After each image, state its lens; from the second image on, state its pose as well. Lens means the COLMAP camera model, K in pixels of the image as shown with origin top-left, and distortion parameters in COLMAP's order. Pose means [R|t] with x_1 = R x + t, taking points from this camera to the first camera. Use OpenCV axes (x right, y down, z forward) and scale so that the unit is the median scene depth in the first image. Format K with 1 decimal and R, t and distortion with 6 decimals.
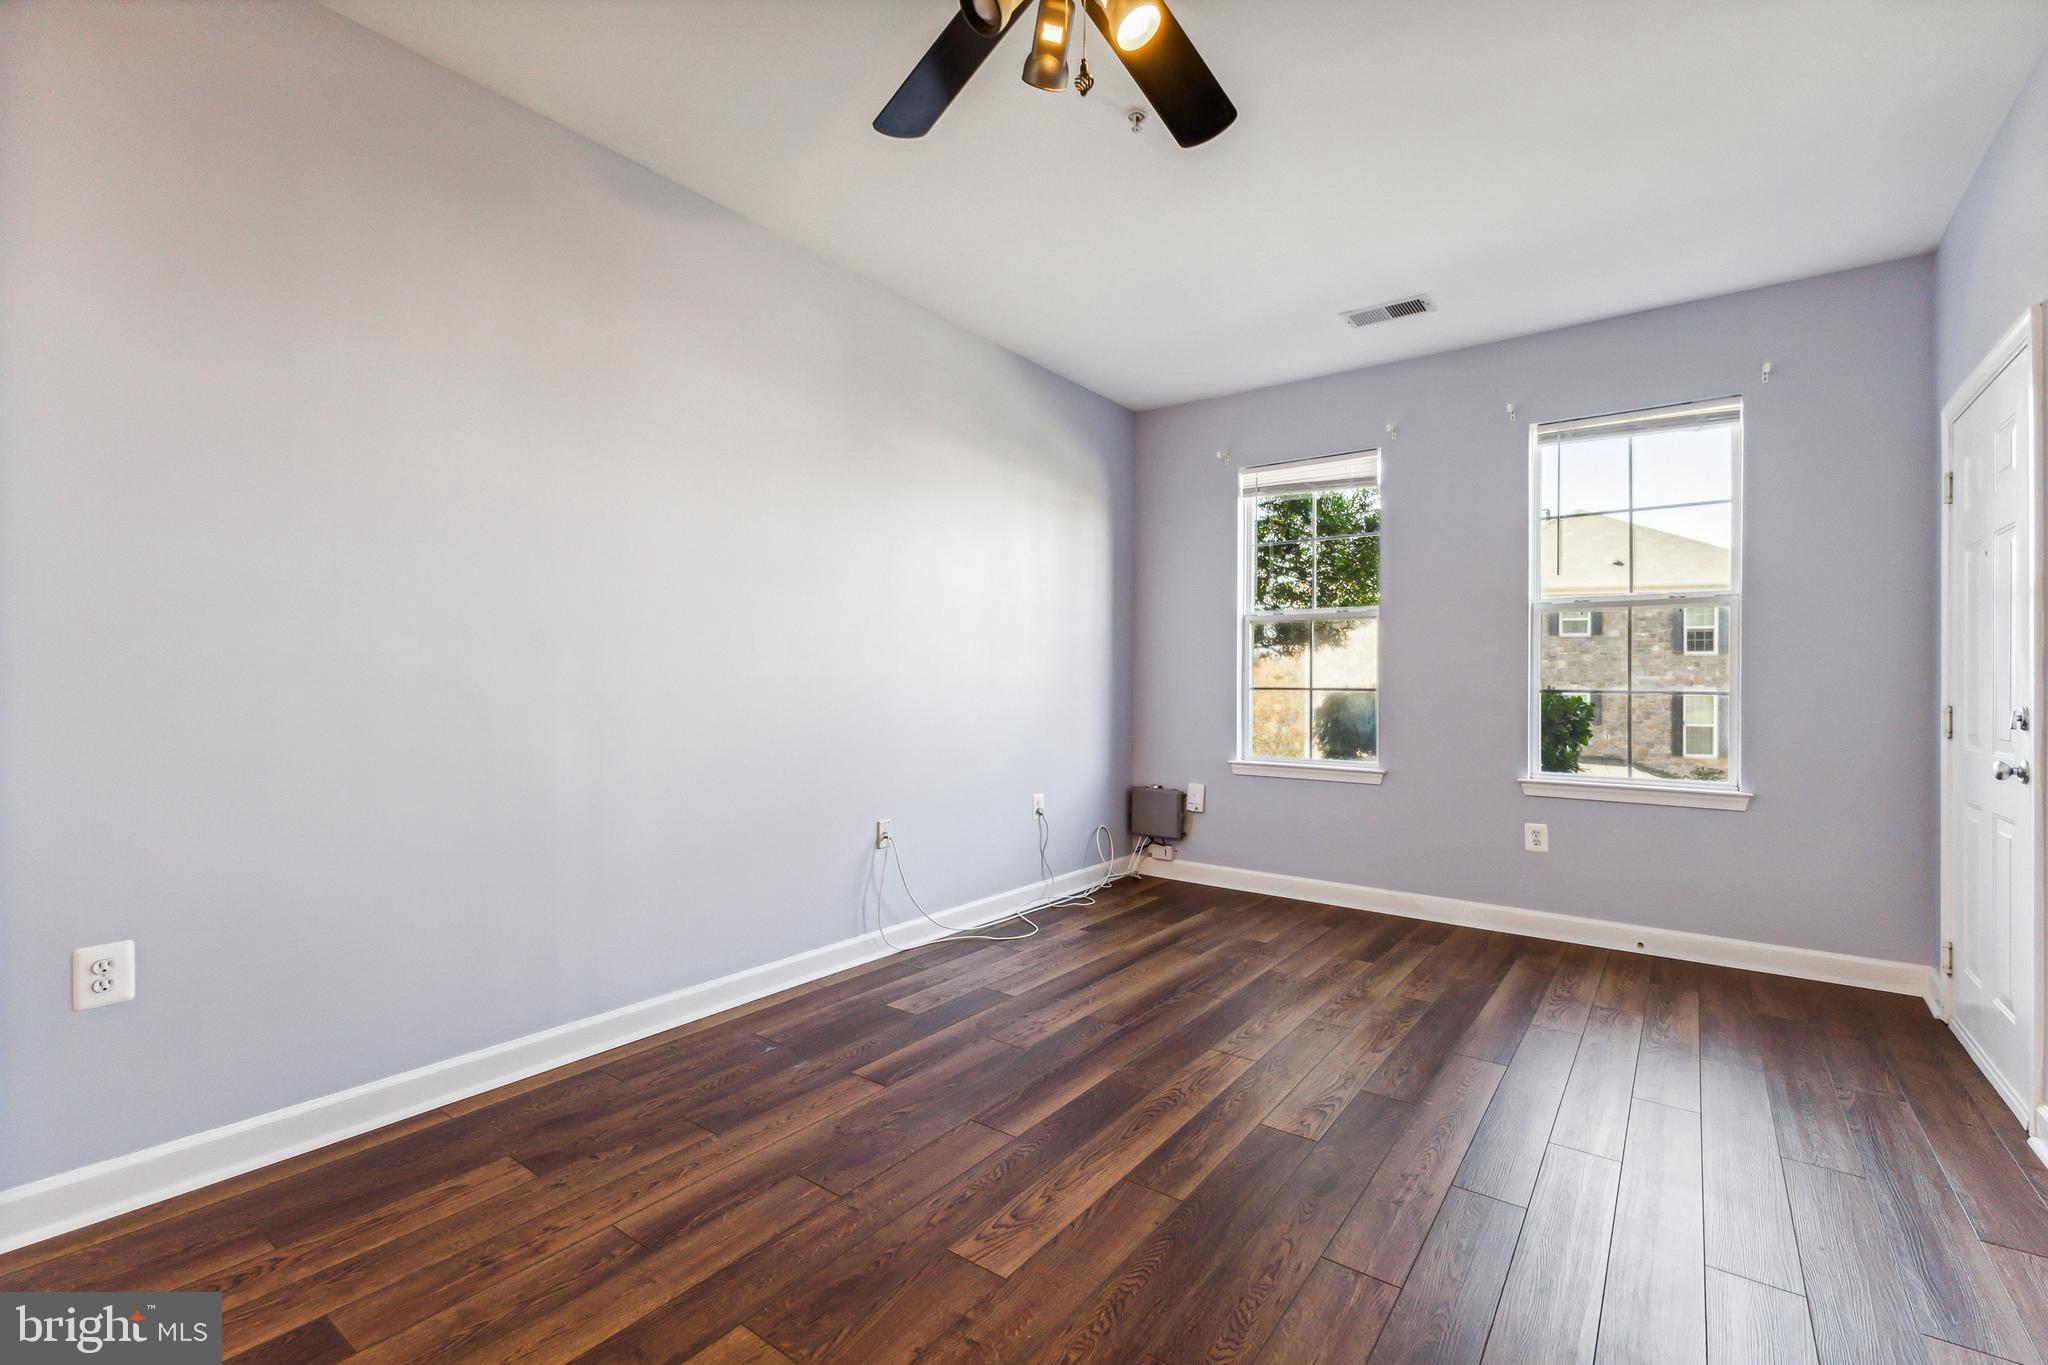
lens RADIAL K [[891.3, 0, 1033.4], [0, 891.3, 682.0], [0, 0, 1]] dist [0.014115, -0.003176]
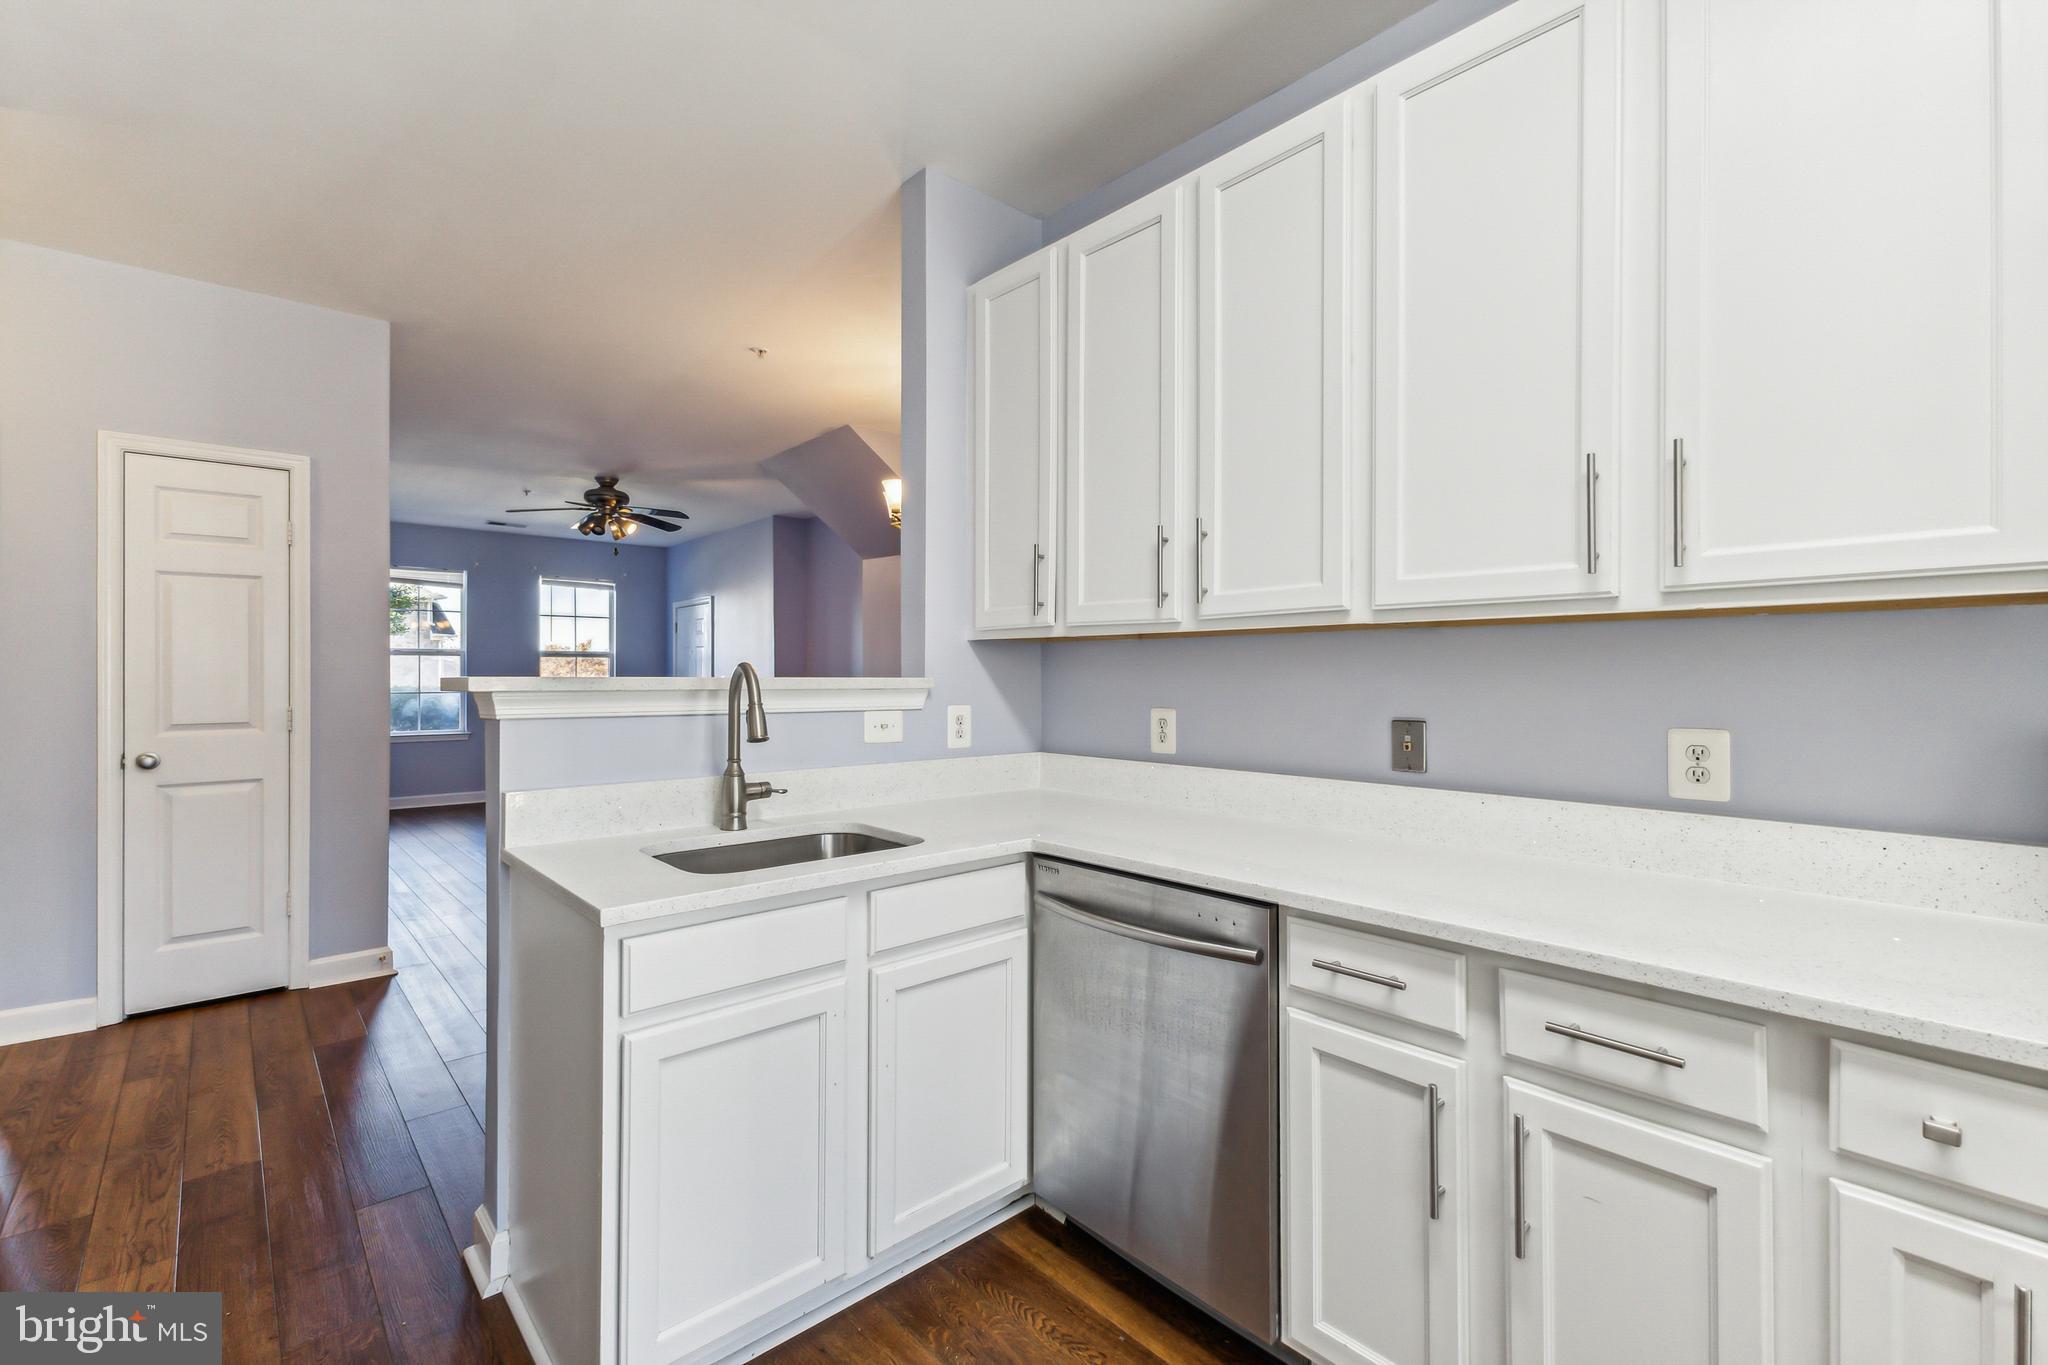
lens RADIAL K [[891.3, 0, 1027.7], [0, 891.3, 674.1], [0, 0, 1]] dist [0.014115, -0.003176]
pose [[0.198687, -0.005000, 0.980050, -1.455171], [-0.001278, 0.999985, 0.005361, -0.047561], [-0.980062, -0.002318, 0.198678, -0.688921]]
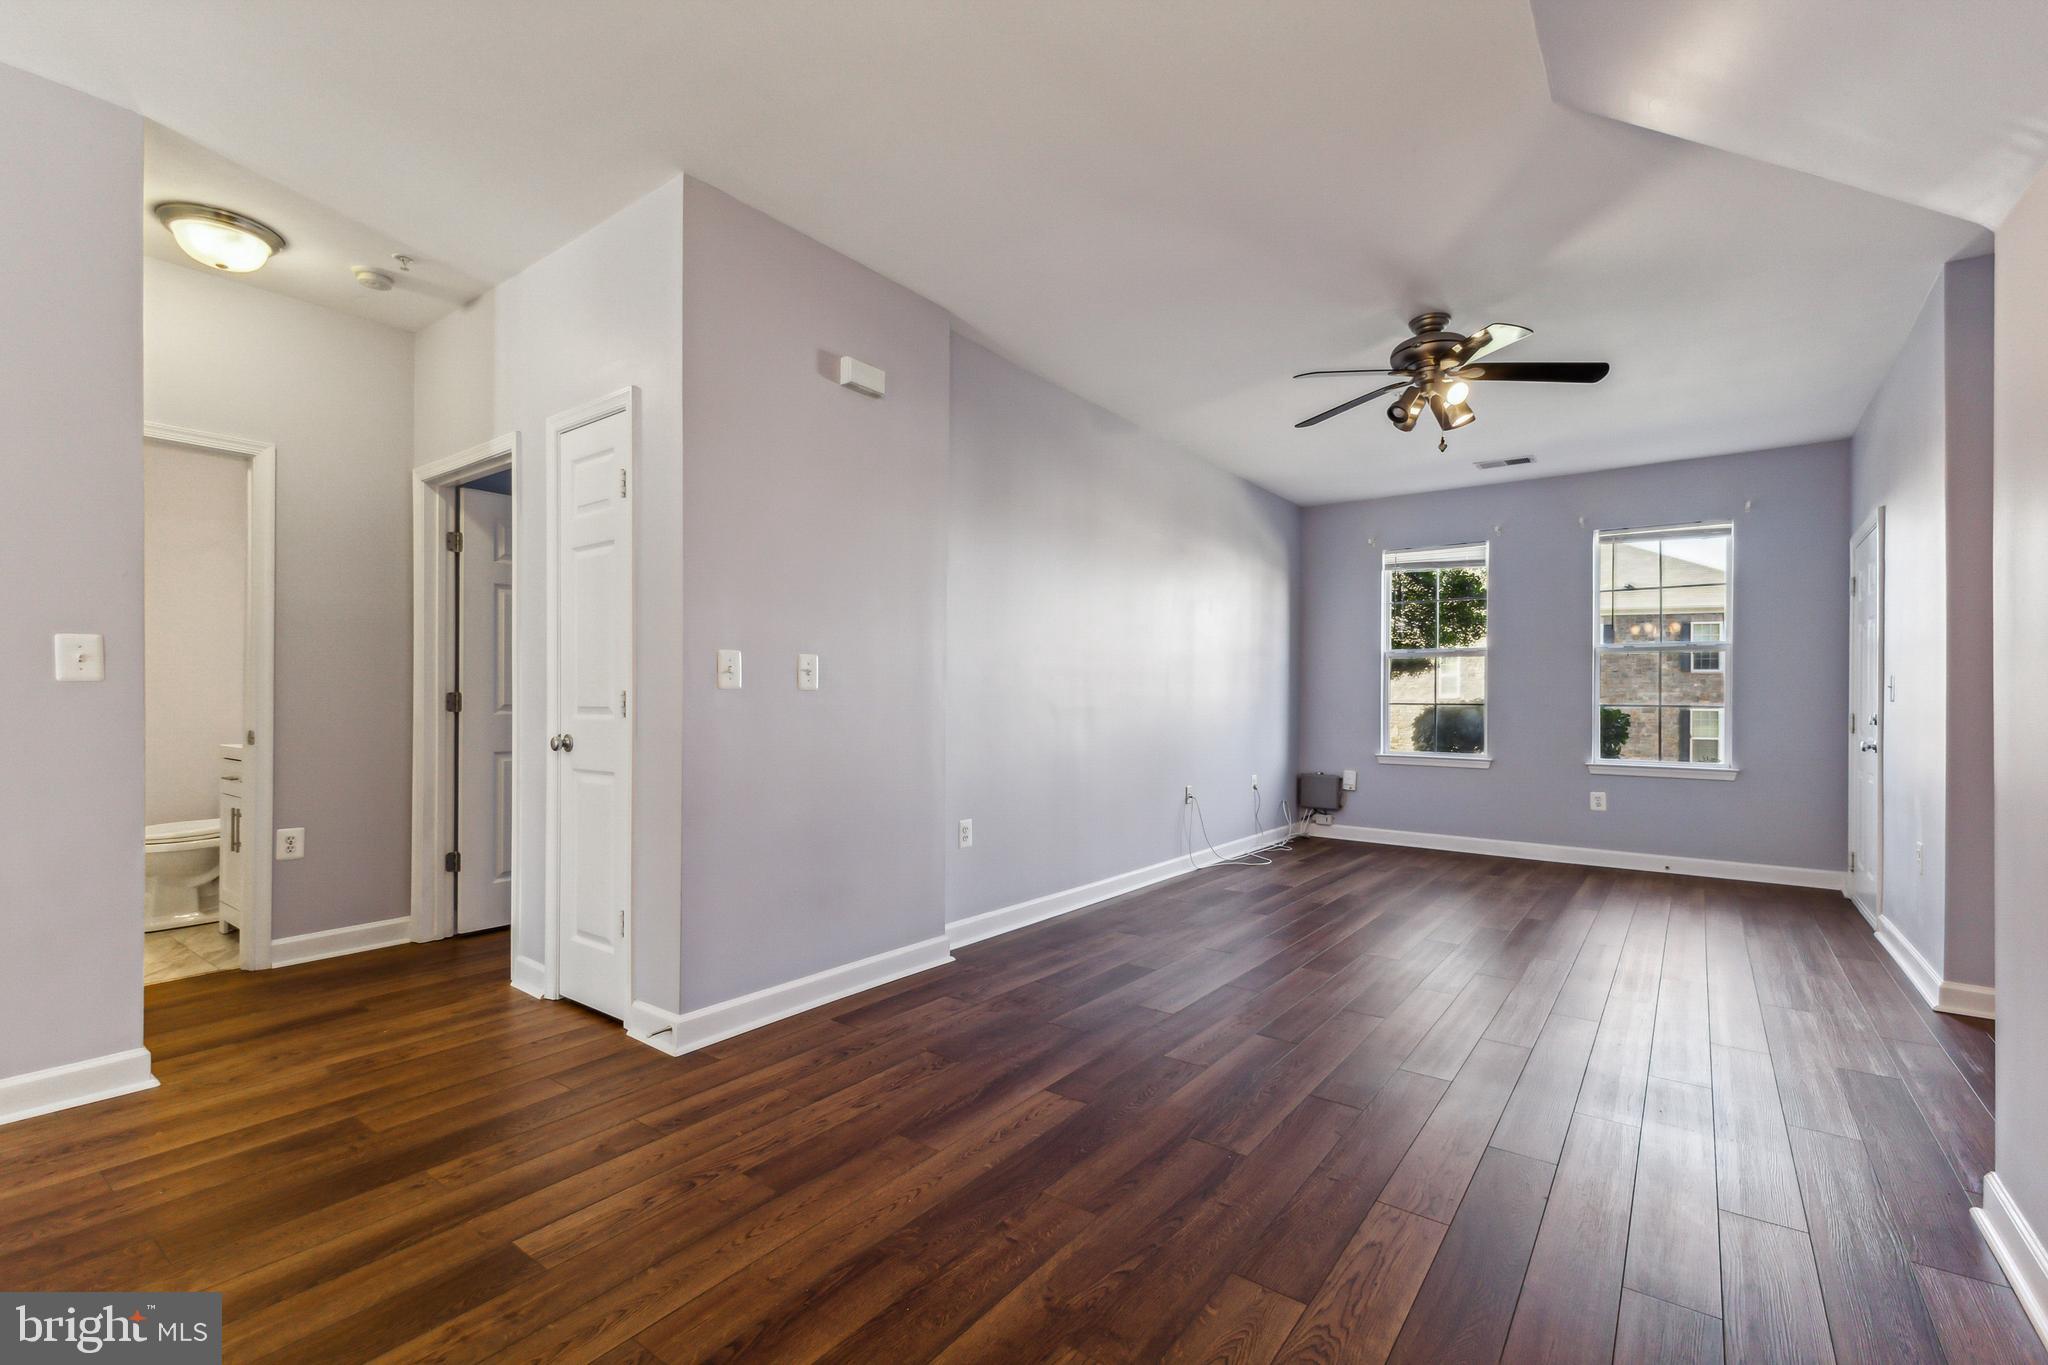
lens RADIAL K [[891.3, 0, 1028.3], [0, 891.3, 699.3], [0, 0, 1]] dist [0.014115, -0.003176]
pose [[0.999970, 0.000434, -0.007776, -0.397031], [-0.000417, 0.999997, 0.002219, -0.003044], [0.007777, -0.002216, 0.999967, -0.533894]]
